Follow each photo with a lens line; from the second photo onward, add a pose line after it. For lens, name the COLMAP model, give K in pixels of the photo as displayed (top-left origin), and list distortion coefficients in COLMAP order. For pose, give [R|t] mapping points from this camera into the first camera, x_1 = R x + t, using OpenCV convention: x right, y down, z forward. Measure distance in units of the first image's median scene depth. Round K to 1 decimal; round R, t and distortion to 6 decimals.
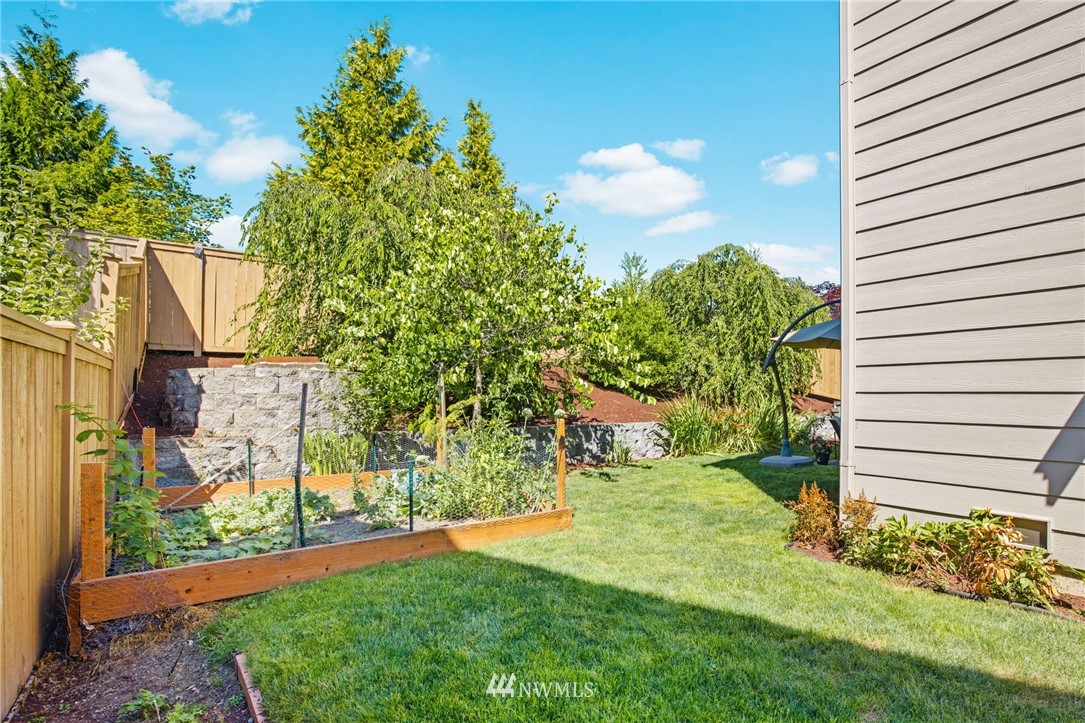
lens RADIAL K [[460.7, 0, 539.3], [0, 460.7, 363.2], [0, 0, 1]] dist [-0.037793, 0.014993]
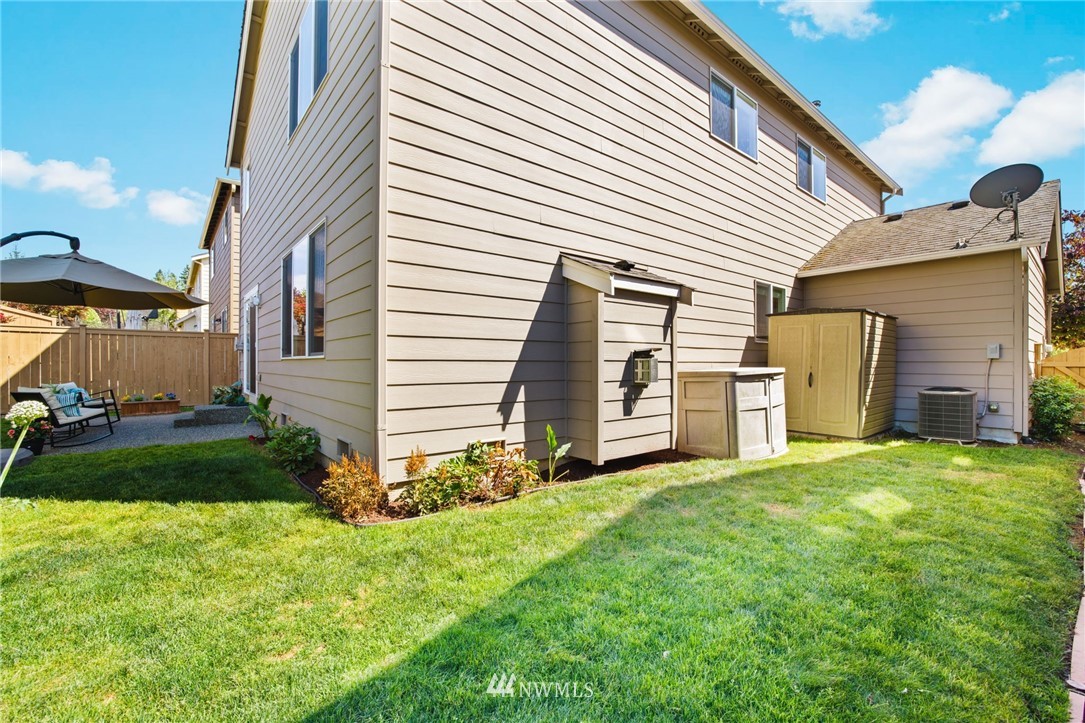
lens RADIAL K [[460.7, 0, 539.3], [0, 460.7, 363.2], [0, 0, 1]] dist [-0.037793, 0.014993]
pose [[-0.026356, -0.000056, 0.999653, -0.542080], [-0.068692, 0.997636, -0.001755, 0.064963], [-0.997290, -0.068714, -0.026298, 0.913588]]
